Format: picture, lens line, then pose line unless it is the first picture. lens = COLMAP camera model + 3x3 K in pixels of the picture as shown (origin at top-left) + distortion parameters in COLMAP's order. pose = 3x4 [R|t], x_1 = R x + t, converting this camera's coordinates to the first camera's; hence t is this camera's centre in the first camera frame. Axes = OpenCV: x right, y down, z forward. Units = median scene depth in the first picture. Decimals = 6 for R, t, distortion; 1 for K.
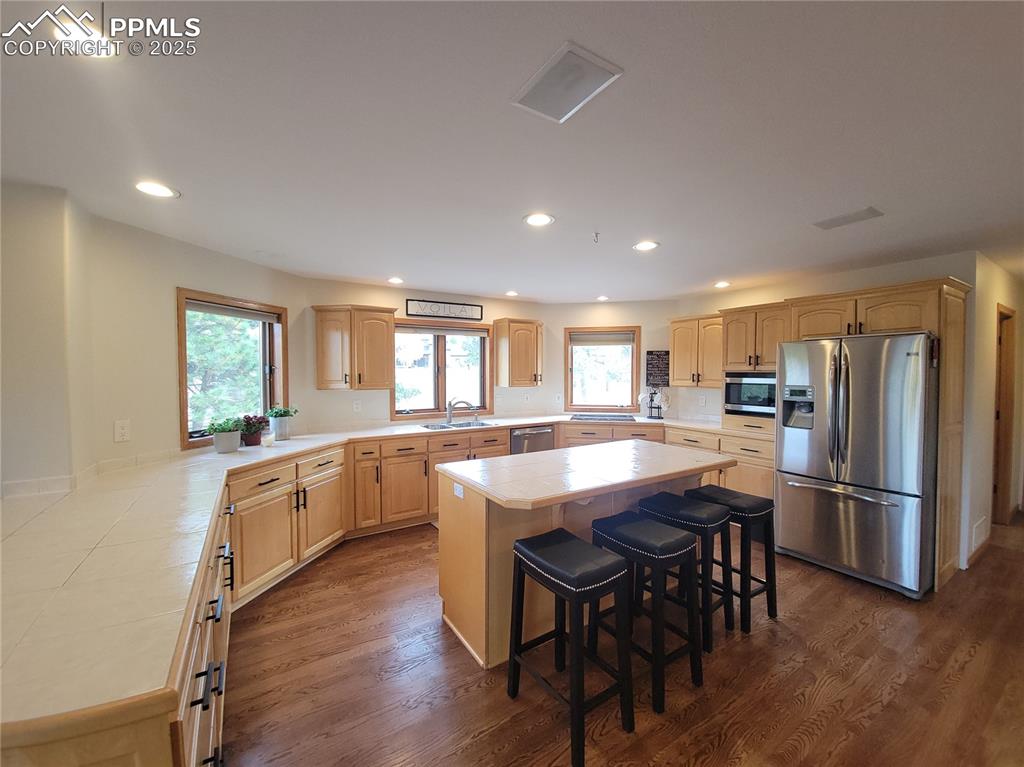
lens RADIAL K [[413.9, 0, 512.0], [0, 413.9, 383.5], [0, 0, 1]] dist [0.025908, -0.011916]
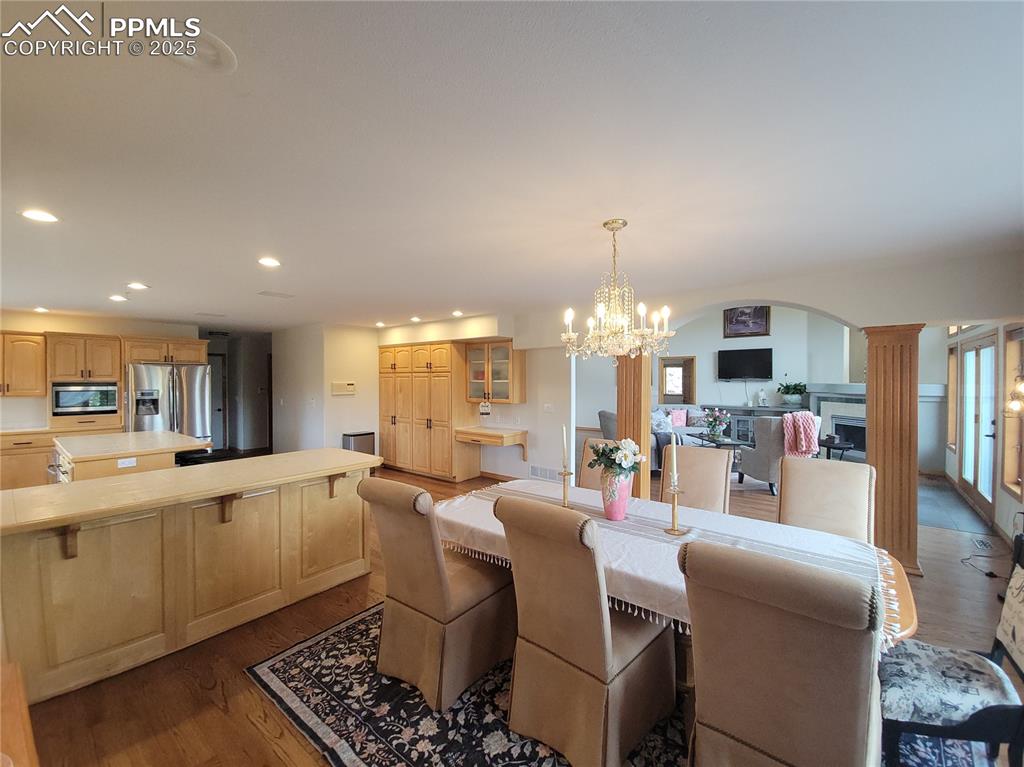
lens RADIAL K [[413.9, 0, 512.0], [0, 413.9, 383.5], [0, 0, 1]] dist [0.025908, -0.011916]
pose [[-0.319513, -0.001677, 0.947580, -1.399629], [0.032416, 0.999394, 0.012699, 0.005592], [-0.947027, 0.034774, -0.319265, 0.130368]]
